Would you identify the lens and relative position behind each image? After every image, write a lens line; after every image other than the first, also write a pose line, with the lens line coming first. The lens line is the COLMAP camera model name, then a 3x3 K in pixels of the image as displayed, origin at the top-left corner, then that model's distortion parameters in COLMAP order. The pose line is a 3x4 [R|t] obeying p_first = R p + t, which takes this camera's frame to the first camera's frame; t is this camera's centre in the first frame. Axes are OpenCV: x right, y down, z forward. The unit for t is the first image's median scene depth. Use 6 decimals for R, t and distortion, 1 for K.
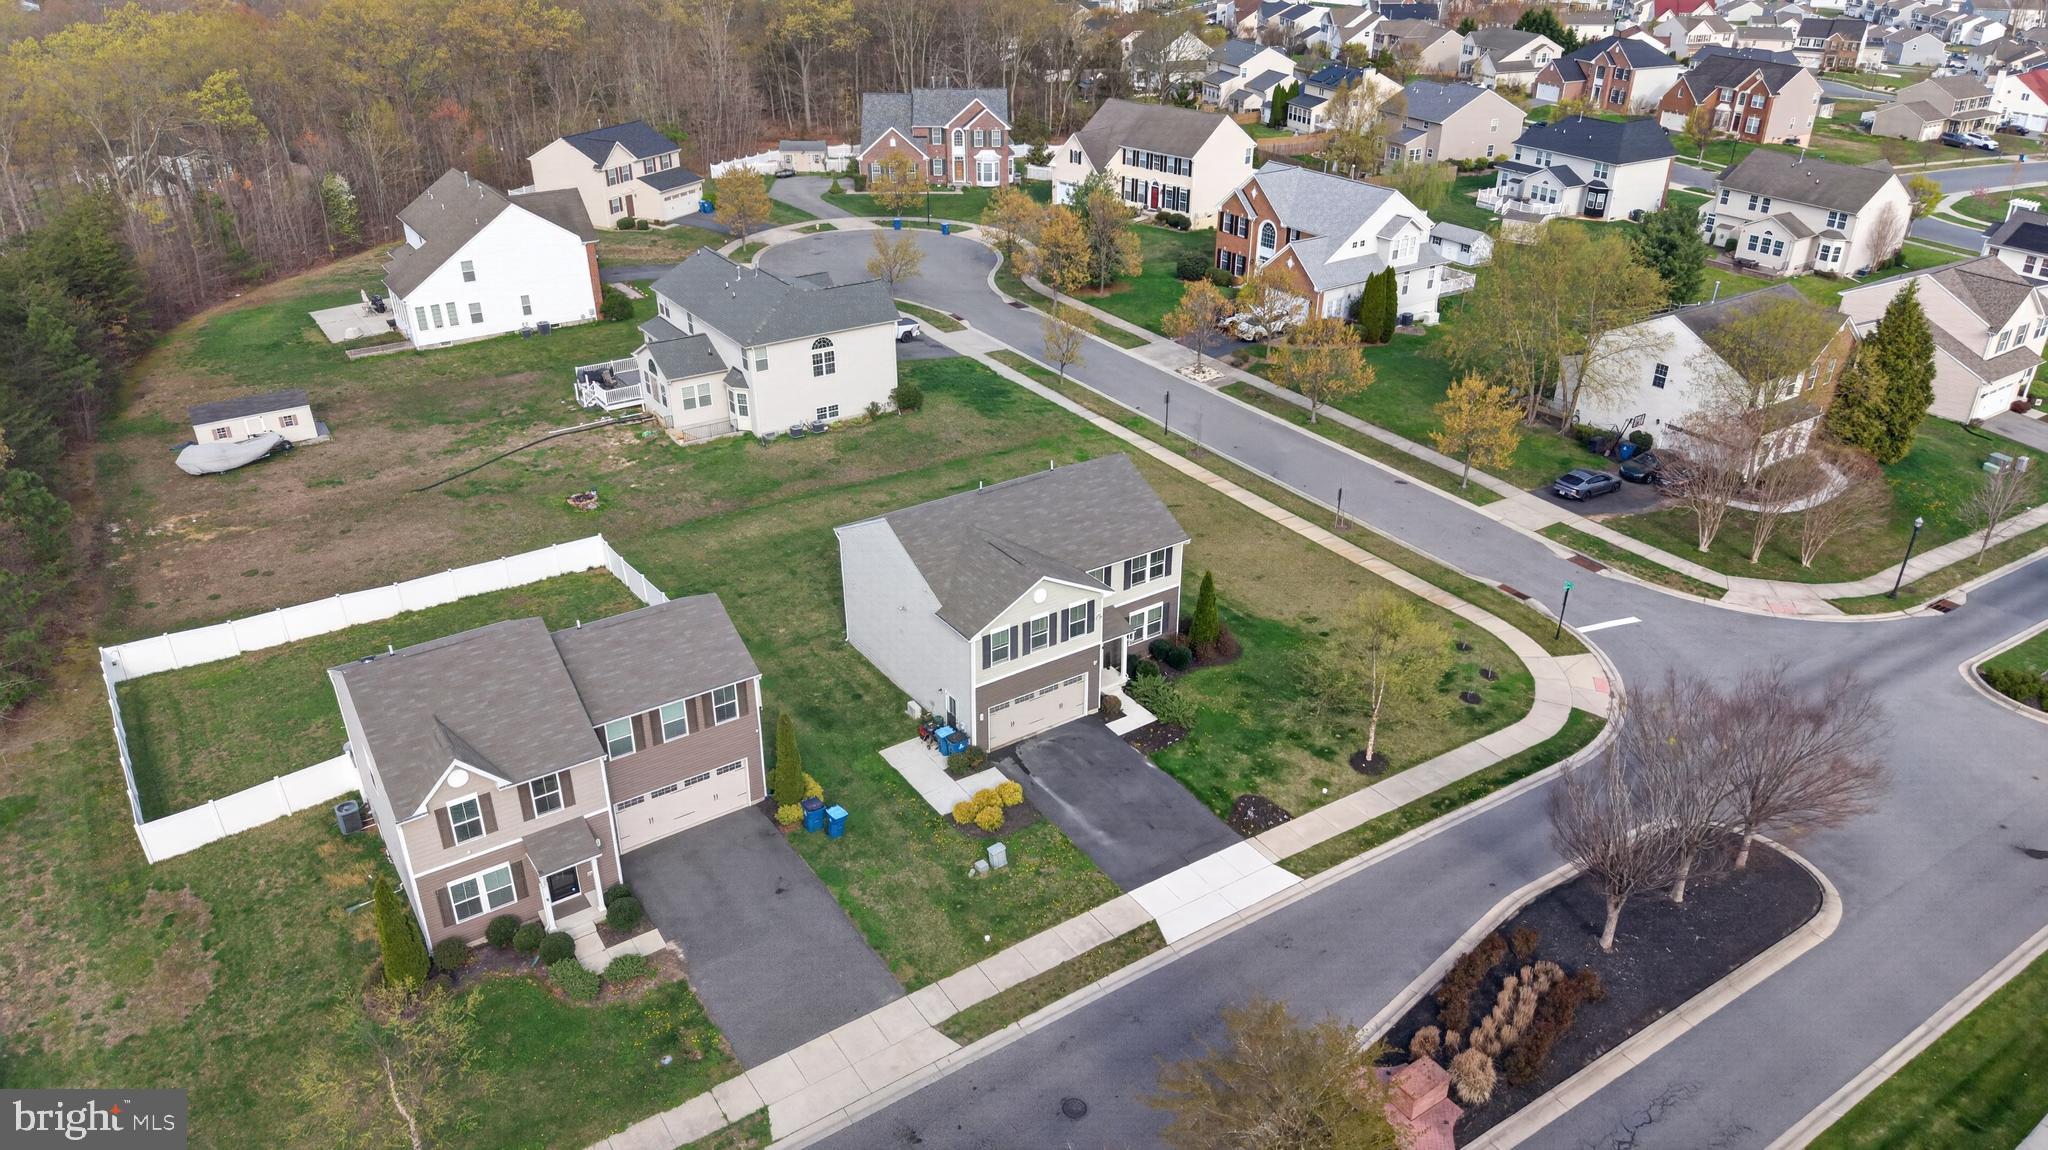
lens RADIAL K [[1452.7, 0, 1027.1], [0, 1452.7, 575.1], [0, 0, 1]] dist [0.000241, 0.000063]
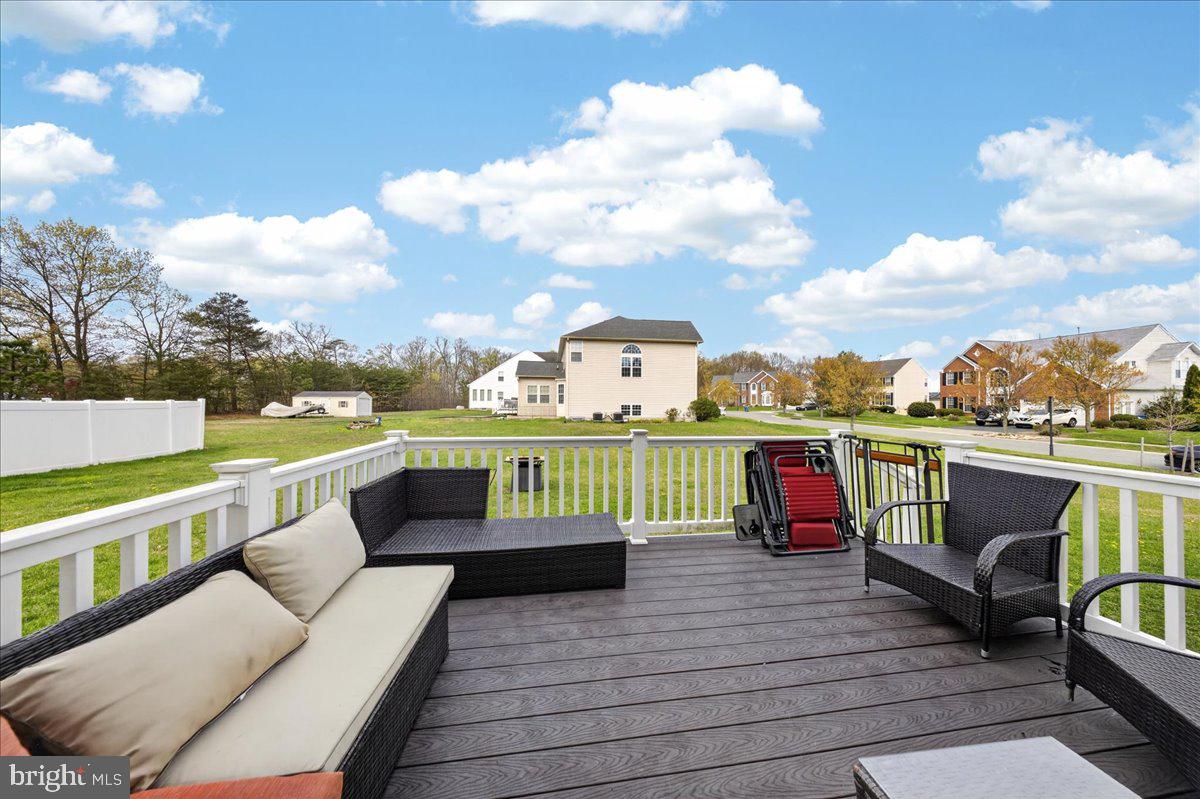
lens RADIAL K [[346.5, 0, 599.0], [0, 346.5, 400.9], [0, 0, 1]] dist [-0.000209, 0.000115]
pose [[0.895422, 0.001978, -0.445213, -0.035082], [-0.209612, 0.884100, -0.417648, 0.003569], [0.392786, 0.467294, 0.792058, 0.748176]]
